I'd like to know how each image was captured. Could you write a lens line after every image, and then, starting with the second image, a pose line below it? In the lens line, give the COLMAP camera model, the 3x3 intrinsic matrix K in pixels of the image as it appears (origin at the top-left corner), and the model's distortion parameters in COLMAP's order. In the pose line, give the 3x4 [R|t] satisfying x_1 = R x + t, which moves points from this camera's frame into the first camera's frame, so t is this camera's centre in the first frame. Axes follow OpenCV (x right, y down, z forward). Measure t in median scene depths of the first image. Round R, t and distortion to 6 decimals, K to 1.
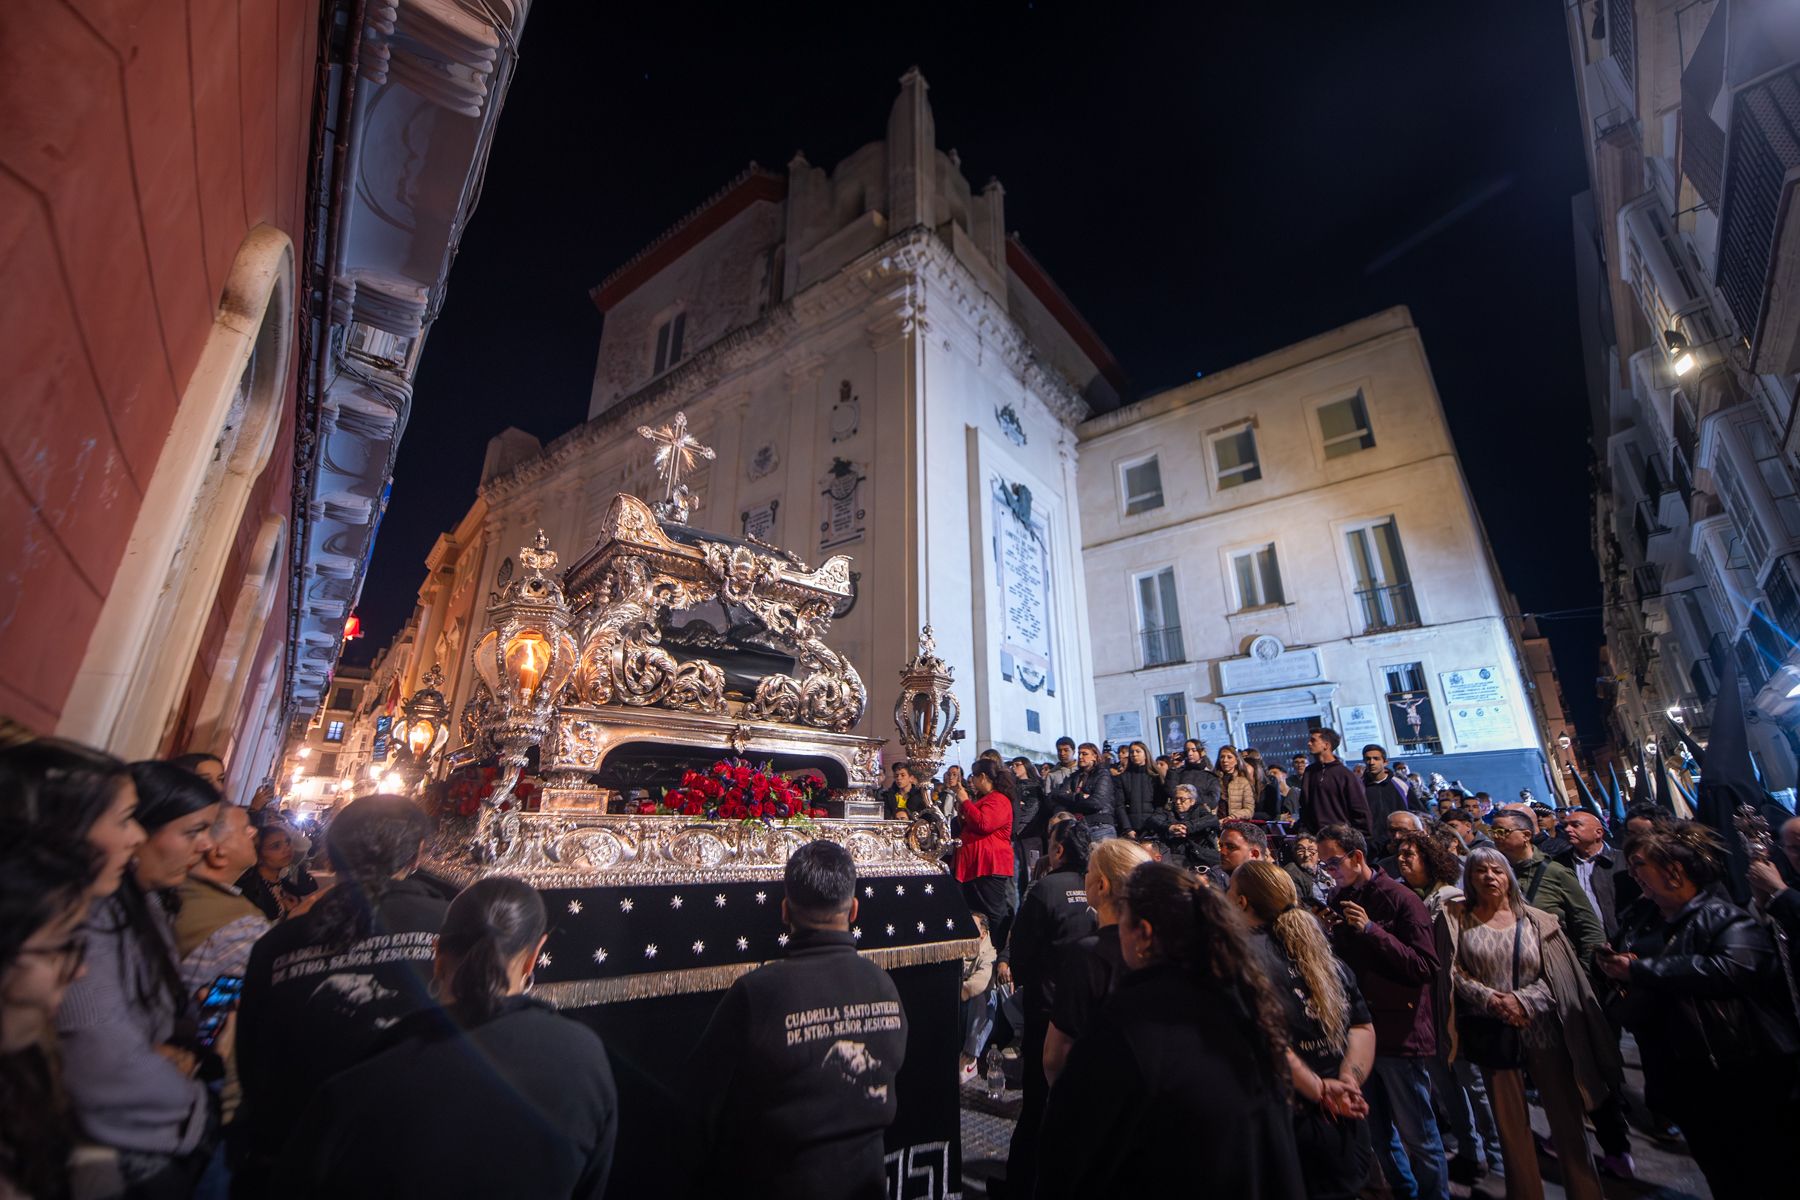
lens RADIAL K [[721.6, 0, 900.0], [0, 721.6, 600.0], [0, 0, 1]] dist [-0.001005, -0.004670]
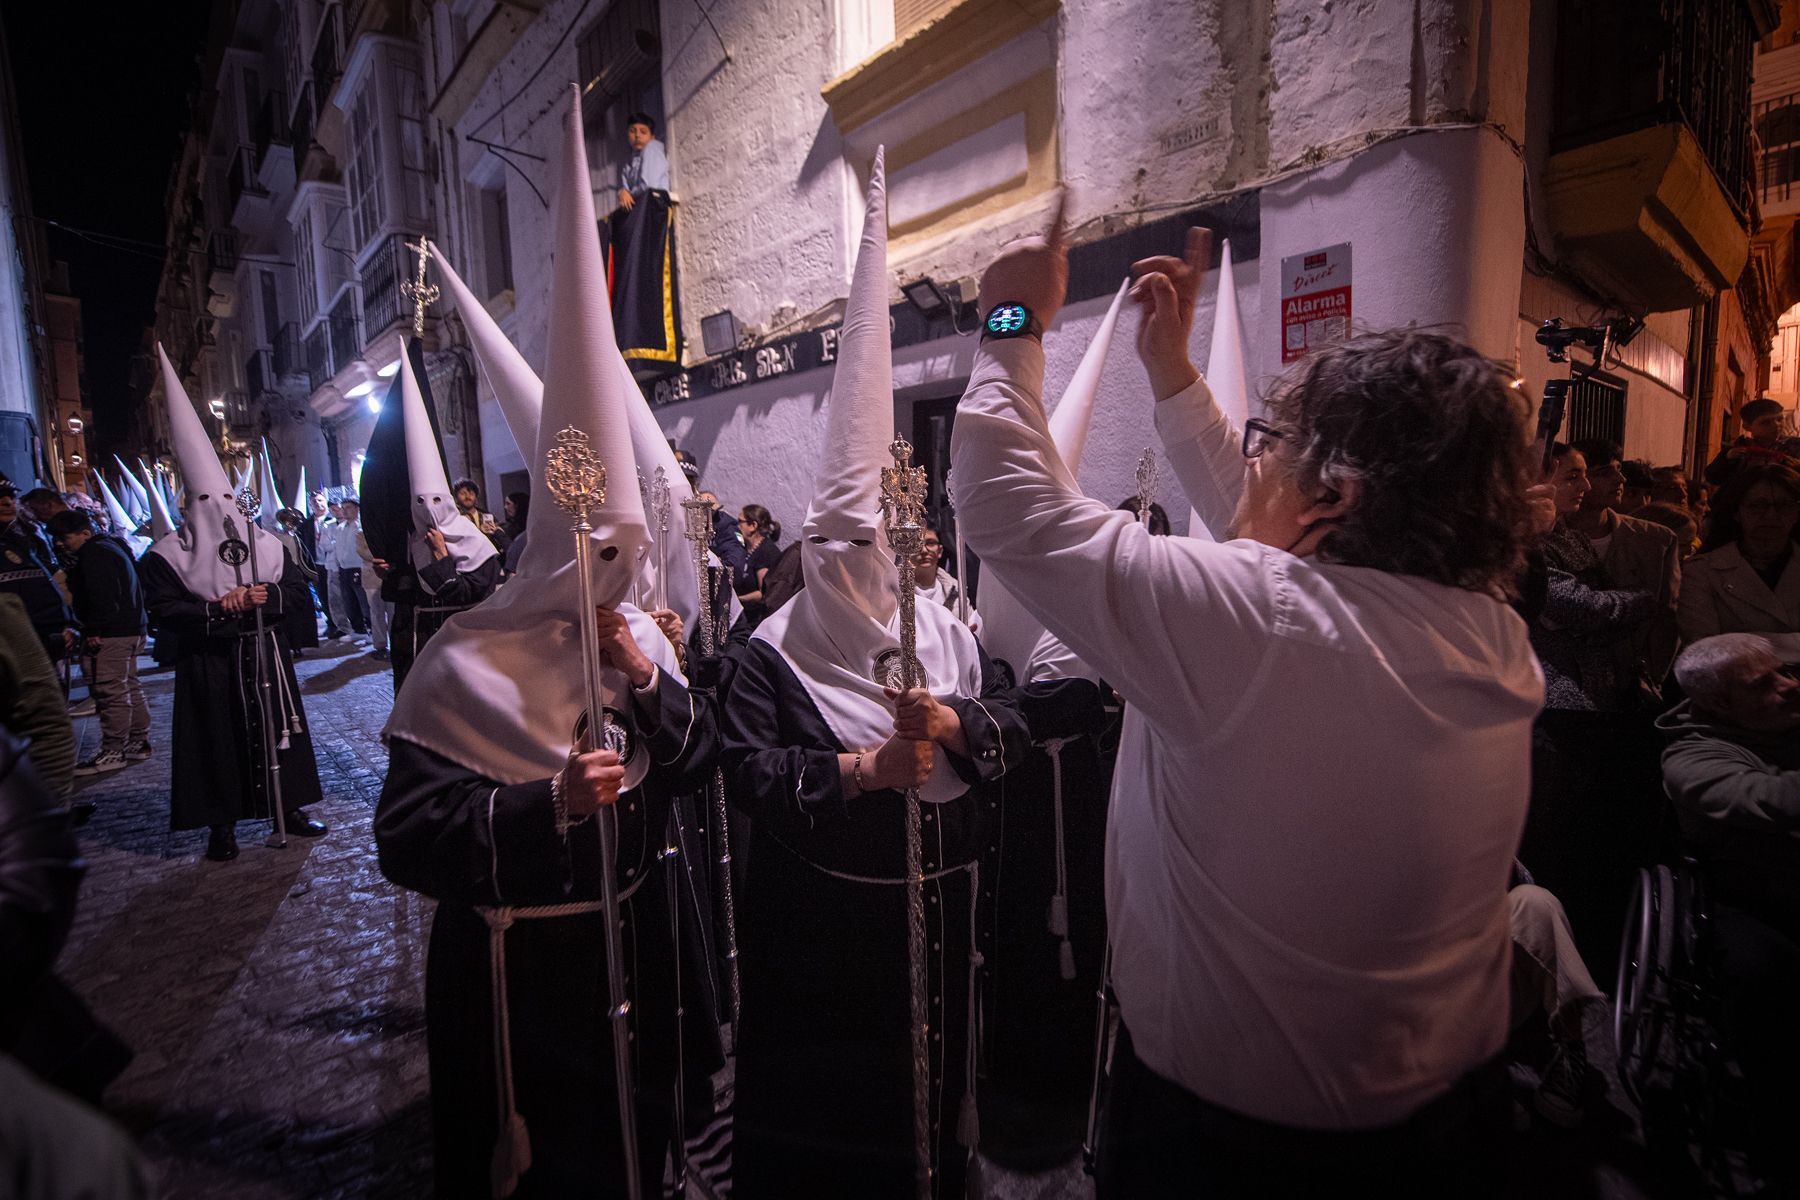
lens RADIAL K [[721.6, 0, 900.0], [0, 721.6, 600.0], [0, 0, 1]] dist [-0.001005, -0.004670]
pose [[-0.019053, -0.085740, 0.996135, 0.159895], [-0.310431, 0.947583, 0.075624, 0.059734], [-0.950405, -0.307790, -0.044671, 0.164461]]
